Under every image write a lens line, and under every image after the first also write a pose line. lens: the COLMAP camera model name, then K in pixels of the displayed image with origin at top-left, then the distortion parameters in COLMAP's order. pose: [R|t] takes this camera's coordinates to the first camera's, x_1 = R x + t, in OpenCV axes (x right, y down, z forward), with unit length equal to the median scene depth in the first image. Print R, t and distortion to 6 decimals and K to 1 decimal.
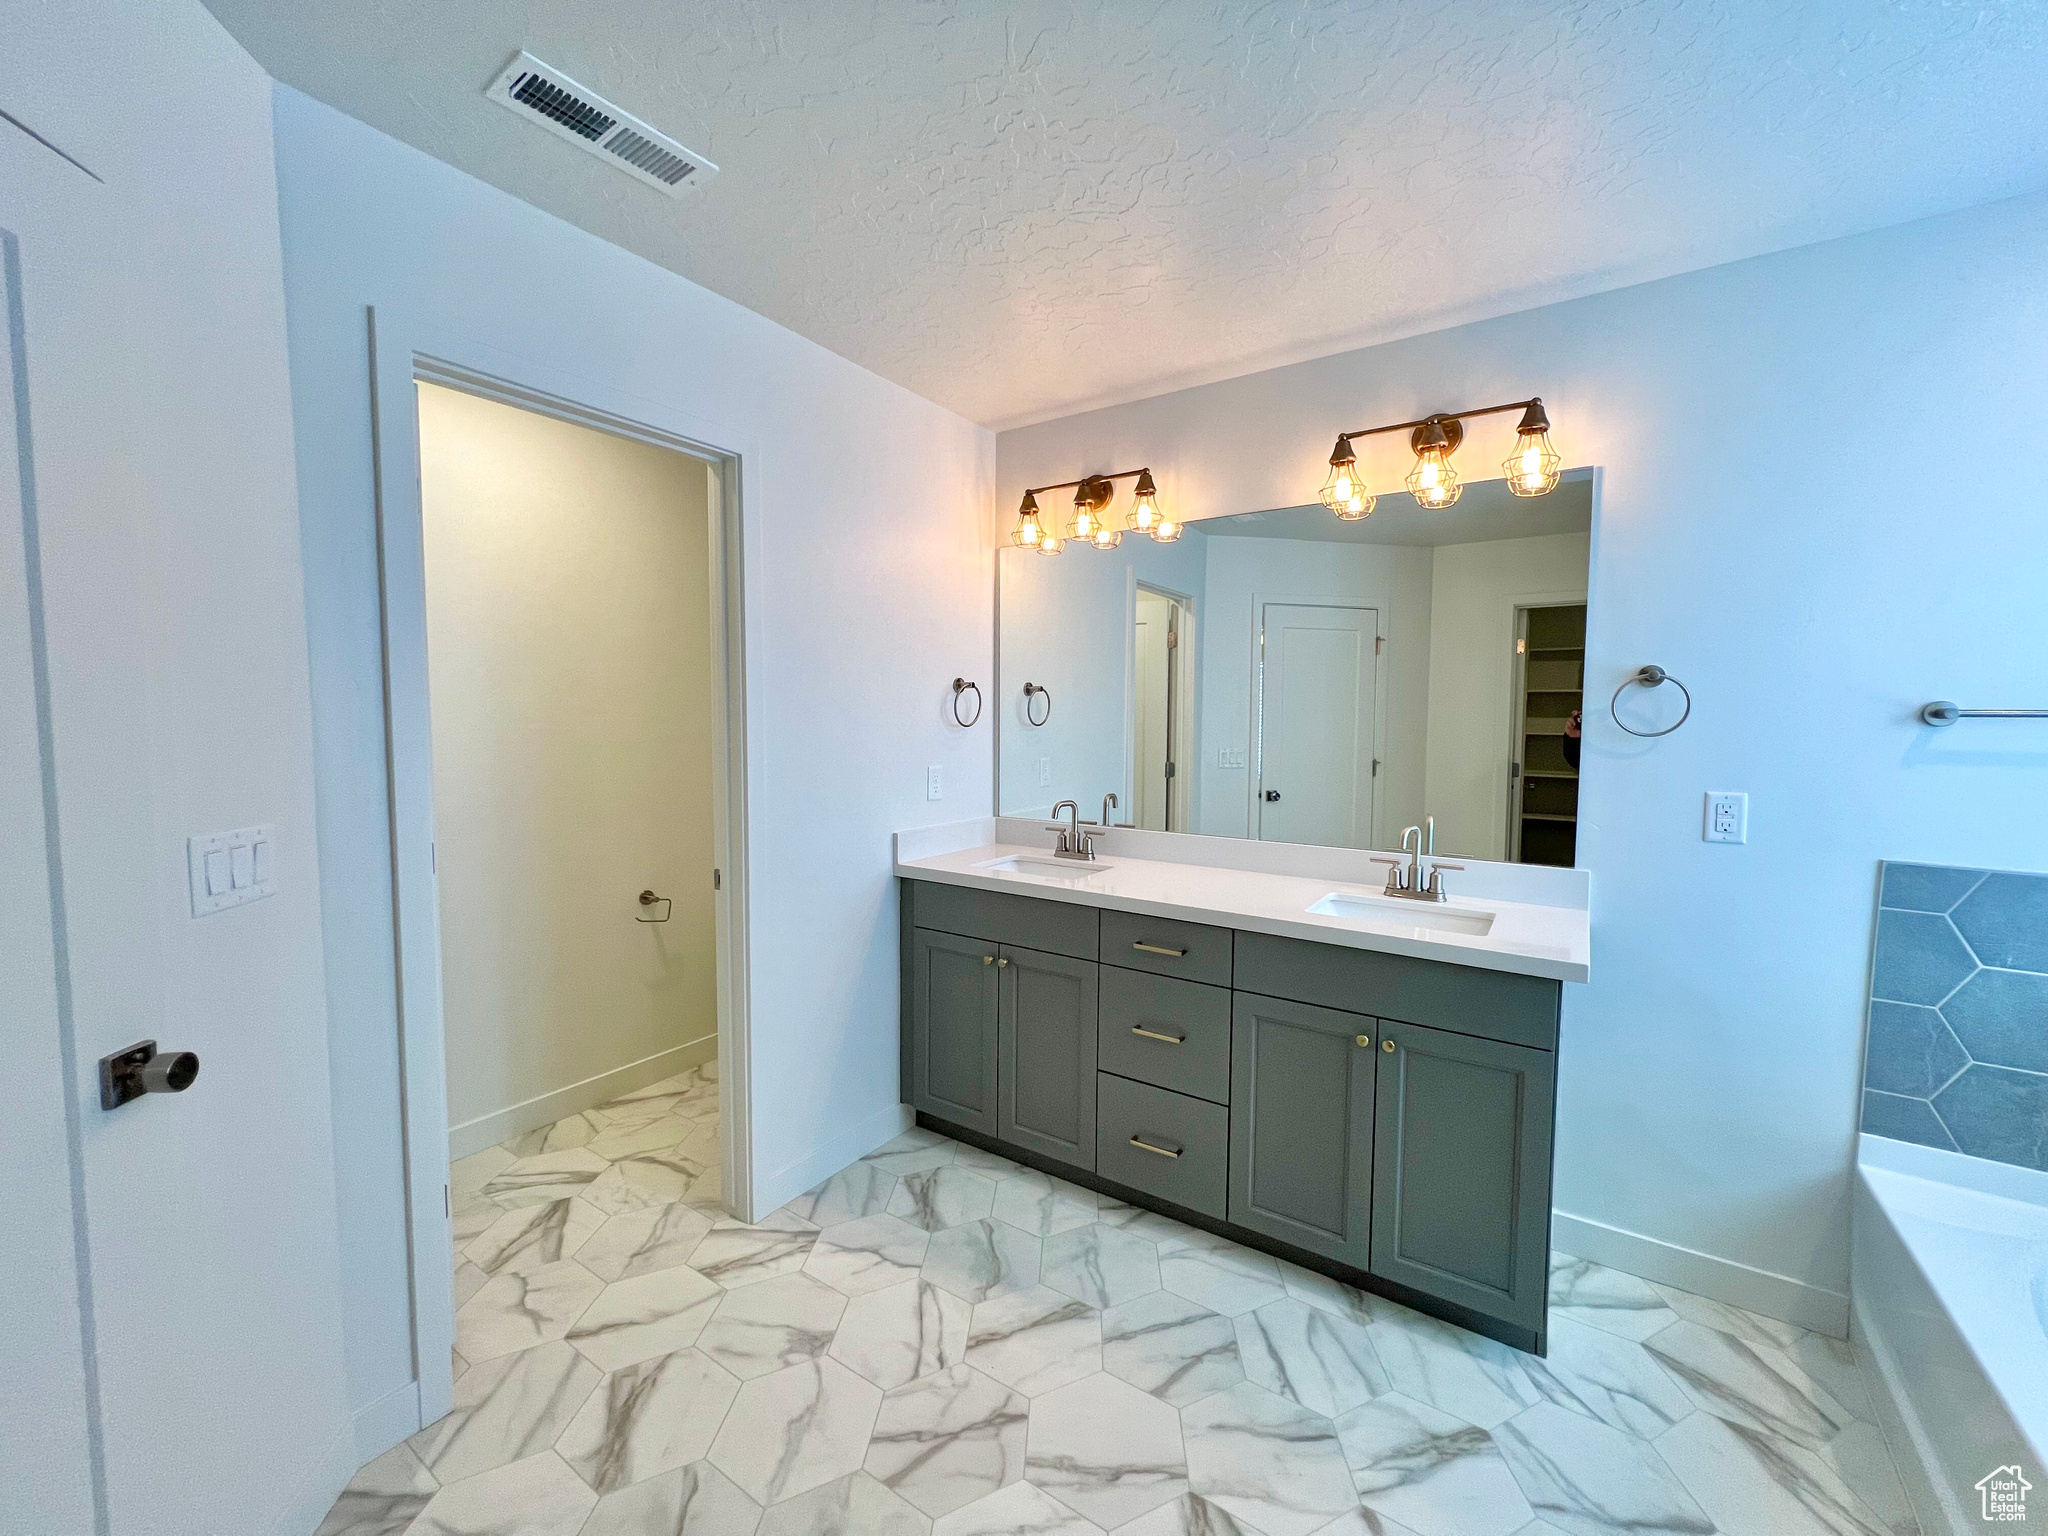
lens RADIAL K [[817.1, 0, 1026.5], [0, 817.1, 763.3], [0, 0, 1]] dist [-0.000441, 0.000089]
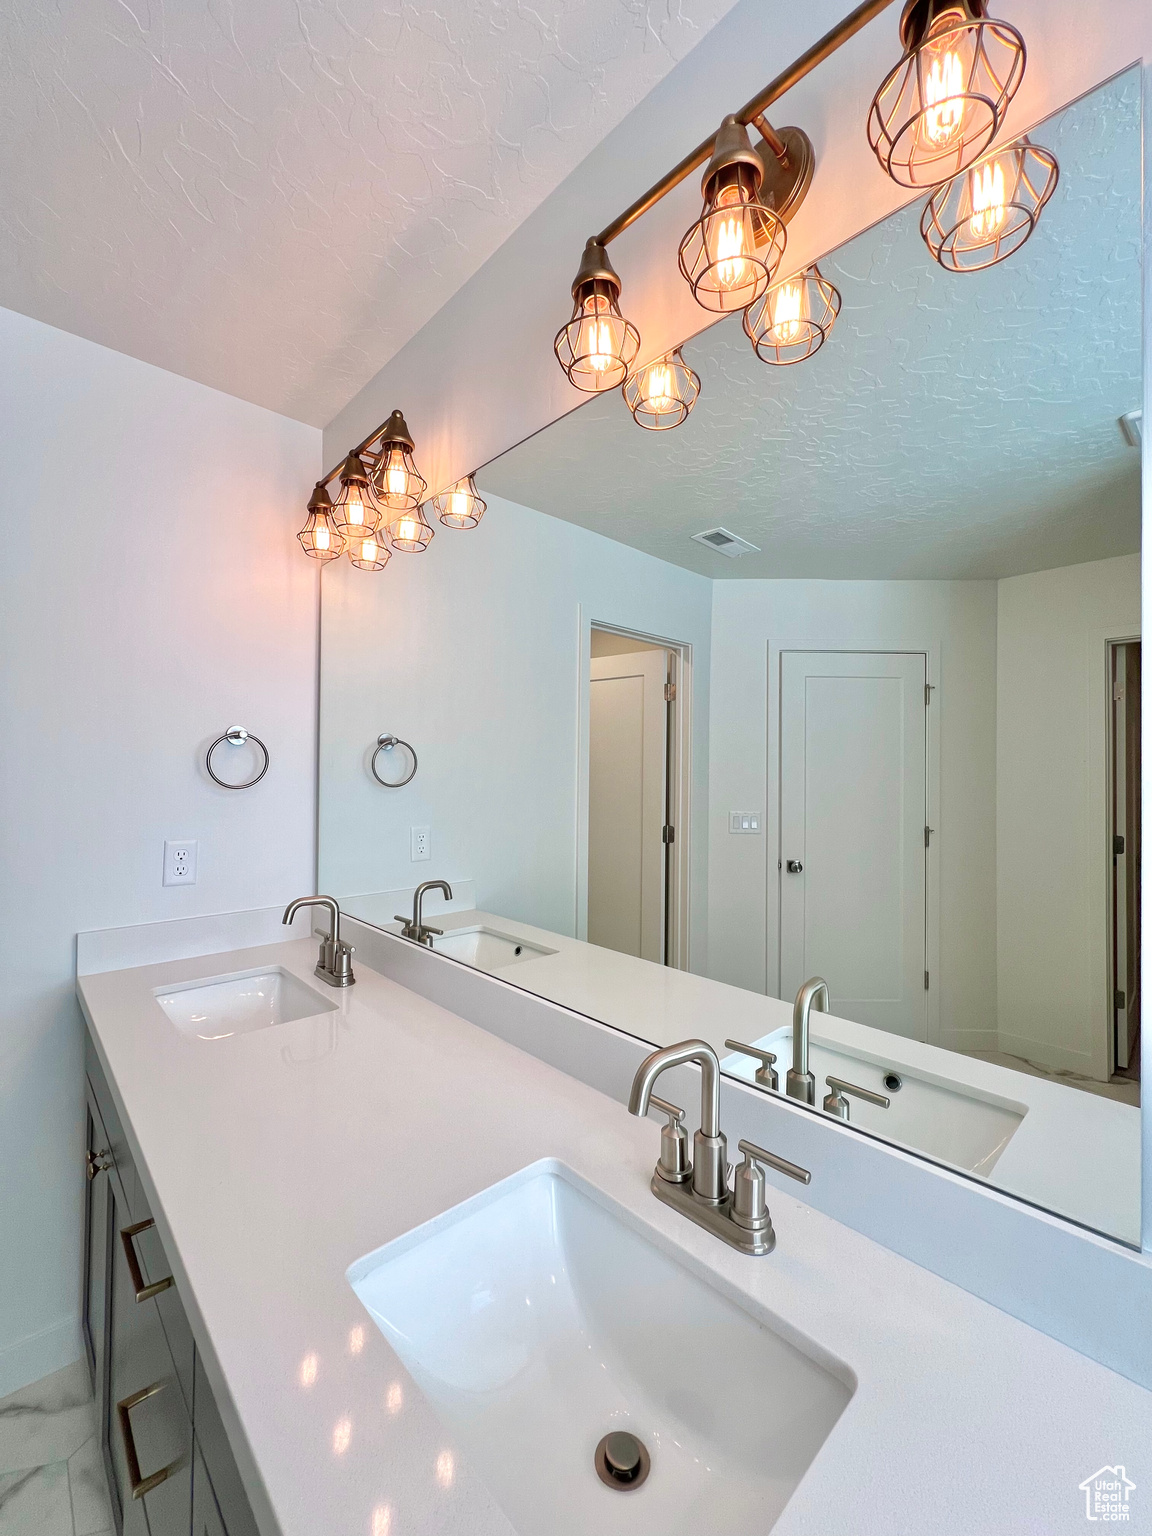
lens RADIAL K [[615.7, 0, 573.4], [0, 615.7, 774.4], [0, 0, 1]] dist [0.000266, 0.000109]
pose [[0.976240, 0.001469, -0.216685, 0.221139], [-0.014522, 0.998172, -0.058660, -0.017470], [0.216203, 0.060413, 0.974478, 0.310021]]
